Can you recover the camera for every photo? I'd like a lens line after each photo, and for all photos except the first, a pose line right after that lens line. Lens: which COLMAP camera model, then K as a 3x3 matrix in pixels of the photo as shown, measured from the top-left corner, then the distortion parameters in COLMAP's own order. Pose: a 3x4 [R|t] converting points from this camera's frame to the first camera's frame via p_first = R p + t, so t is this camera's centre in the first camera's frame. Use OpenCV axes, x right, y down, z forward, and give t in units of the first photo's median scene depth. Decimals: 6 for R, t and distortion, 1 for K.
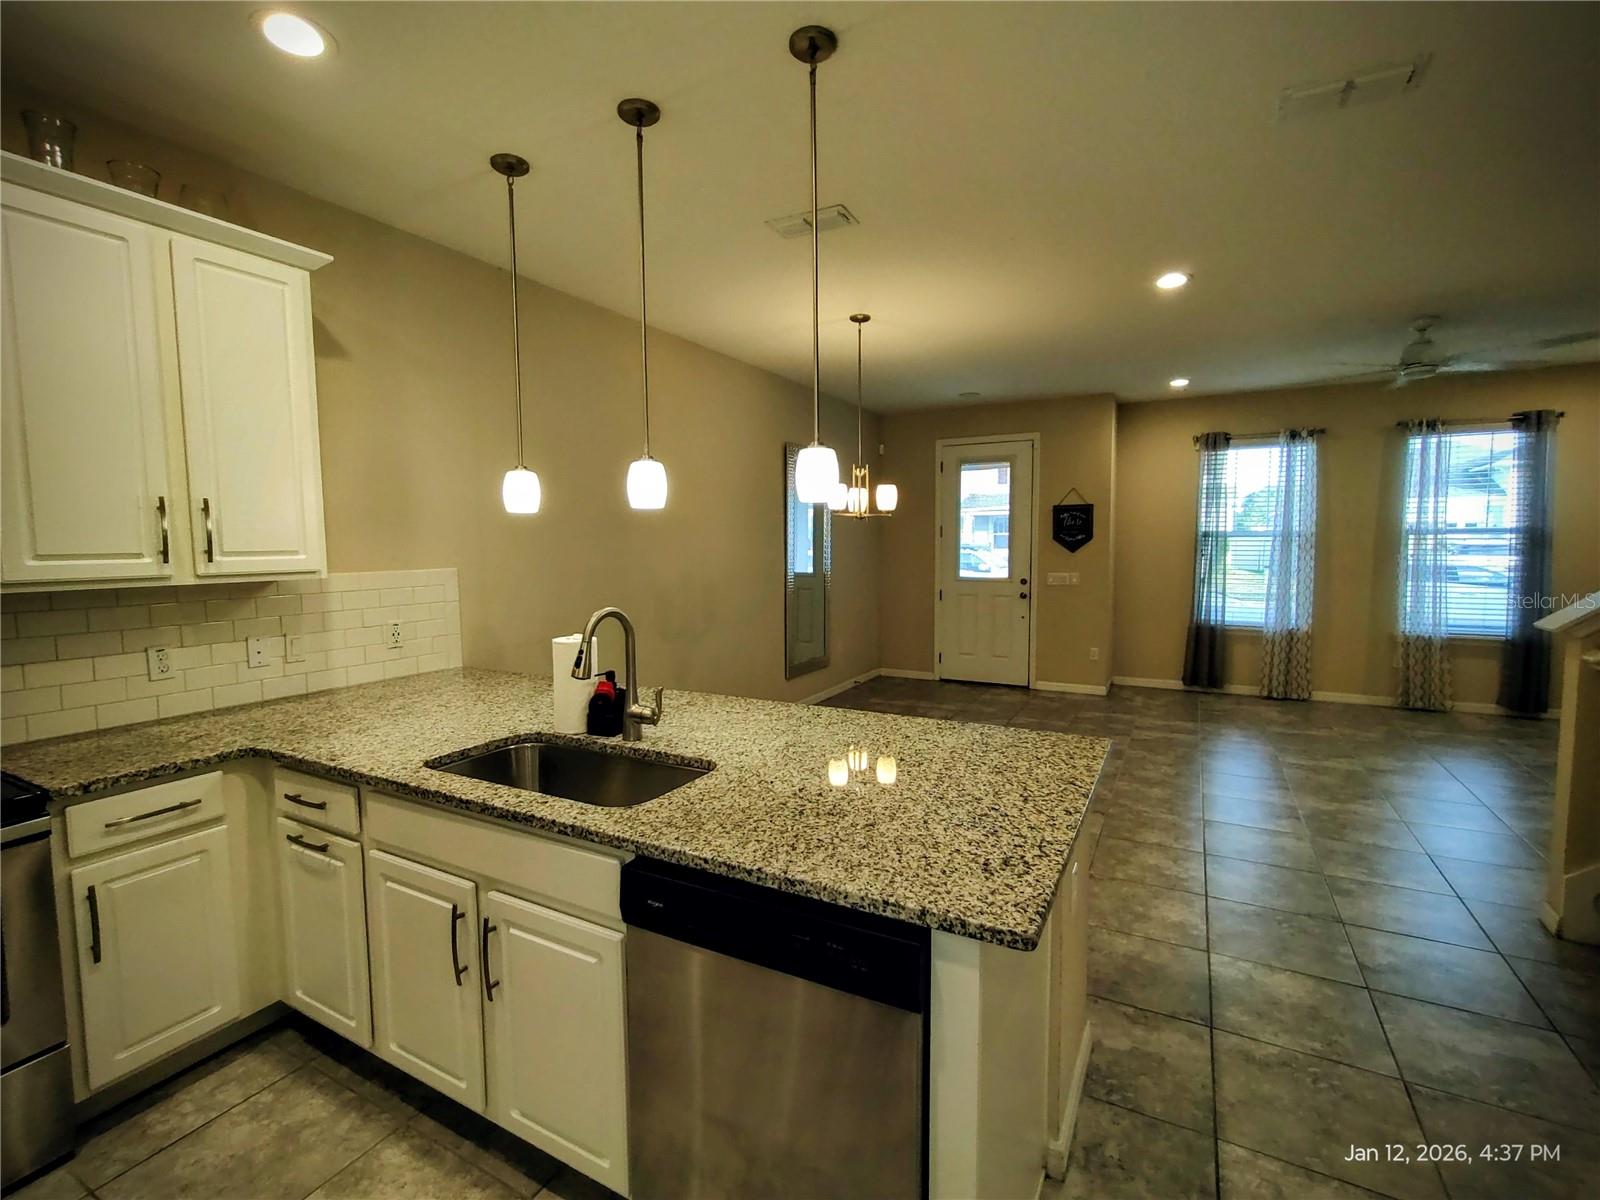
lens RADIAL K [[721.7, 0, 802.0], [0, 721.7, 595.2], [0, 0, 1]] dist [-0.006273, 0.003803]
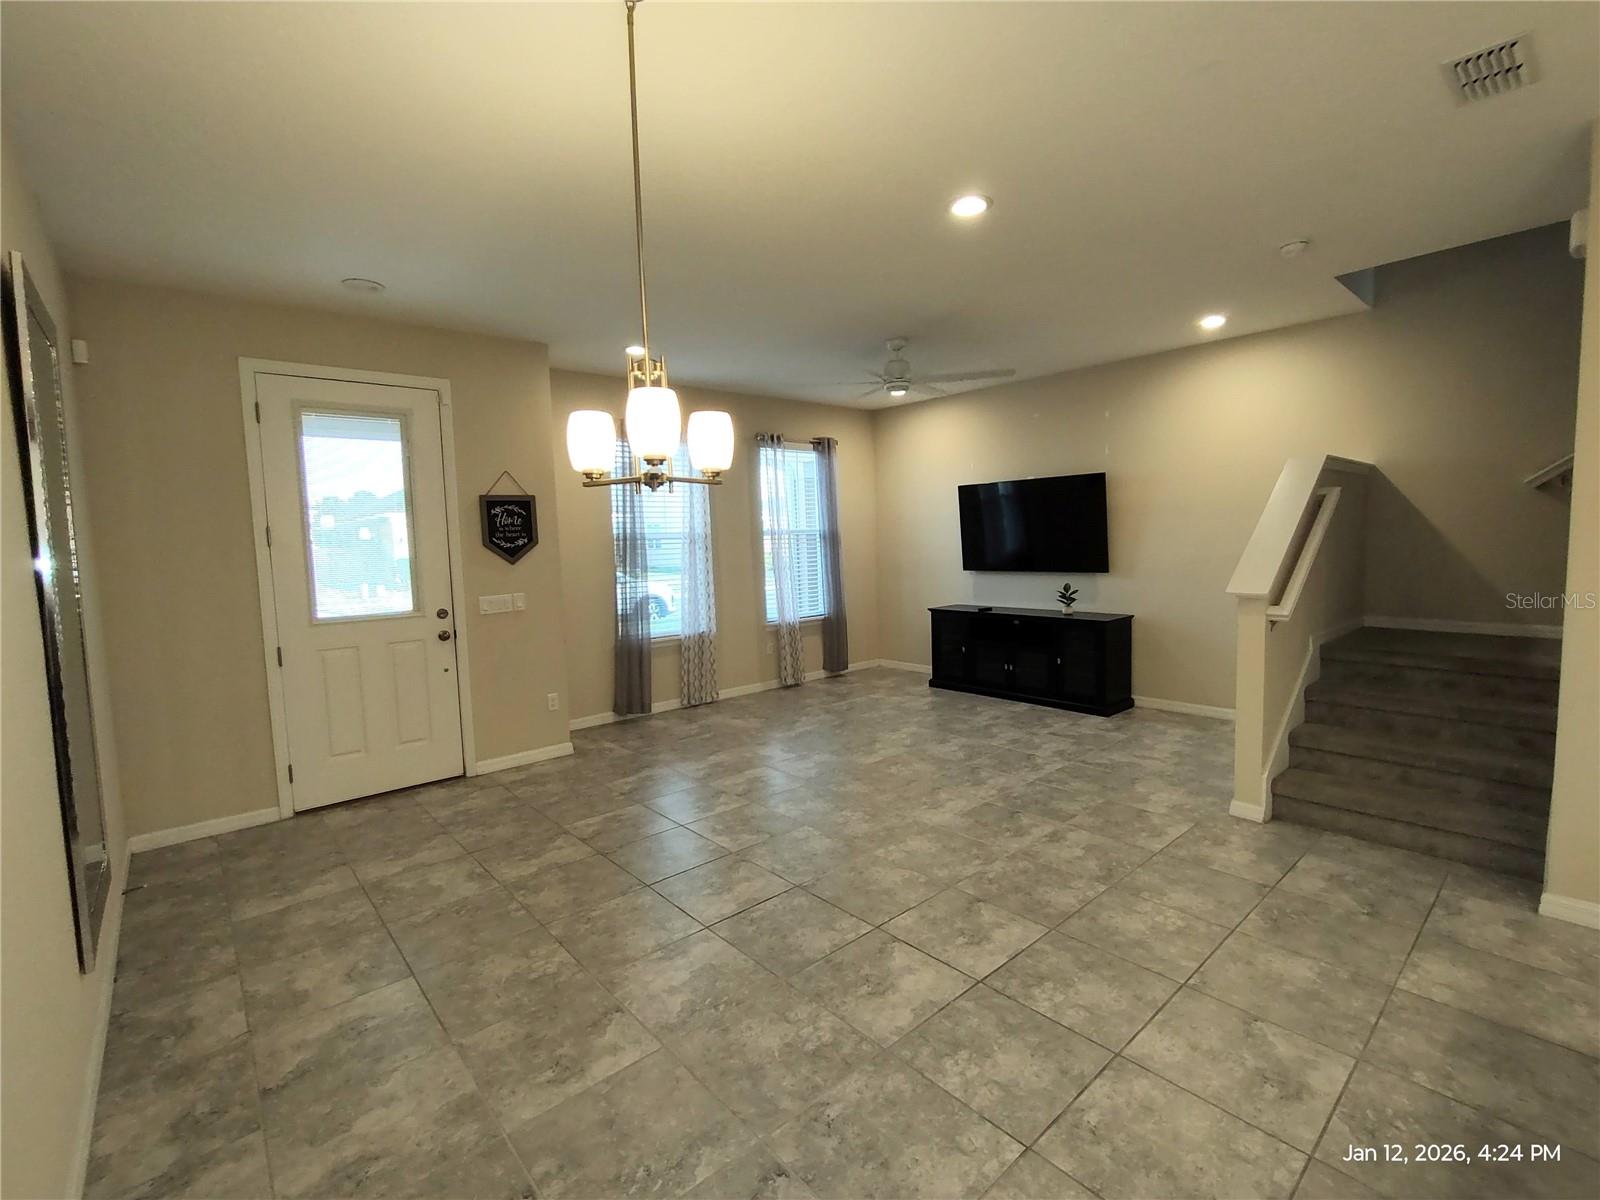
lens RADIAL K [[721.7, 0, 802.0], [0, 721.7, 595.2], [0, 0, 1]] dist [-0.006273, 0.003803]
pose [[0.350164, -0.080212, 0.933248, -0.178984], [0.097908, 0.994003, 0.048698, -0.036325], [-0.931557, 0.074320, 0.355918, 0.499364]]
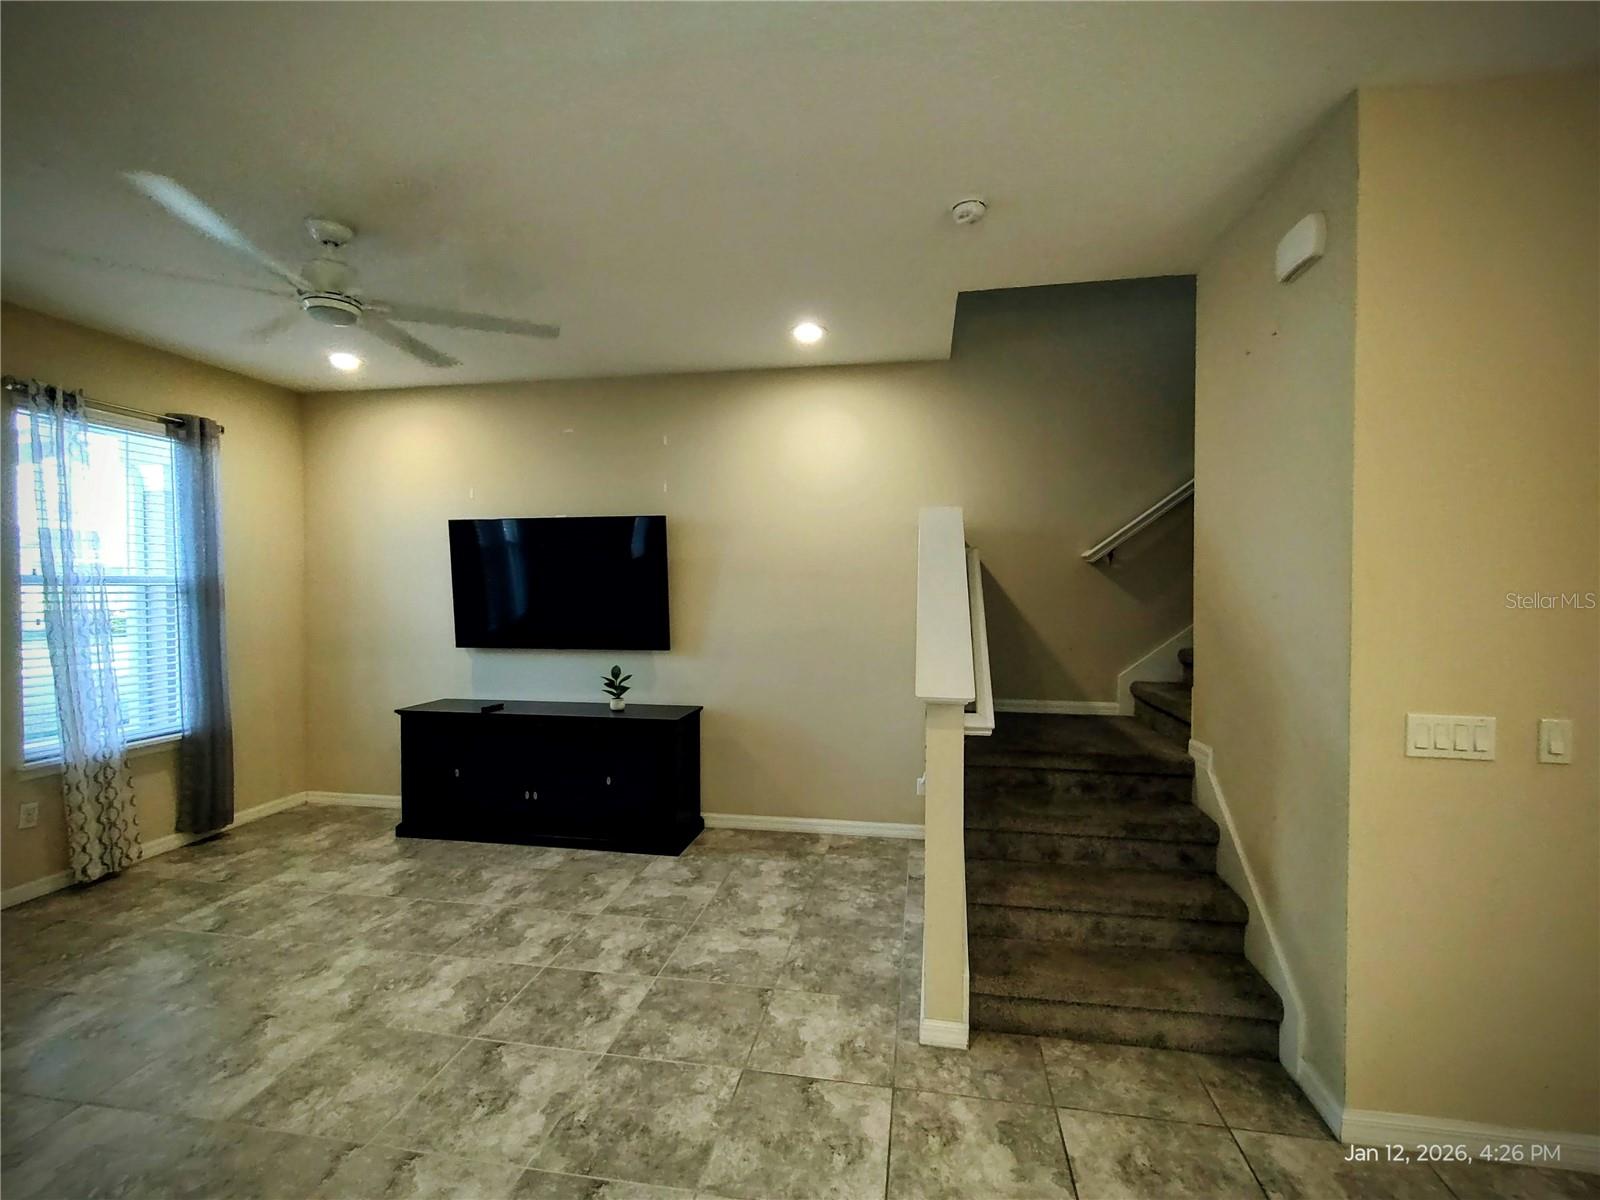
lens RADIAL K [[721.7, 0, 802.0], [0, 721.7, 595.2], [0, 0, 1]] dist [-0.006273, 0.003803]
pose [[-0.317241, -0.003816, 0.948337, 0.110348], [0.072563, 0.996963, 0.028286, -0.043299], [-0.945565, 0.077788, -0.316000, 0.550240]]
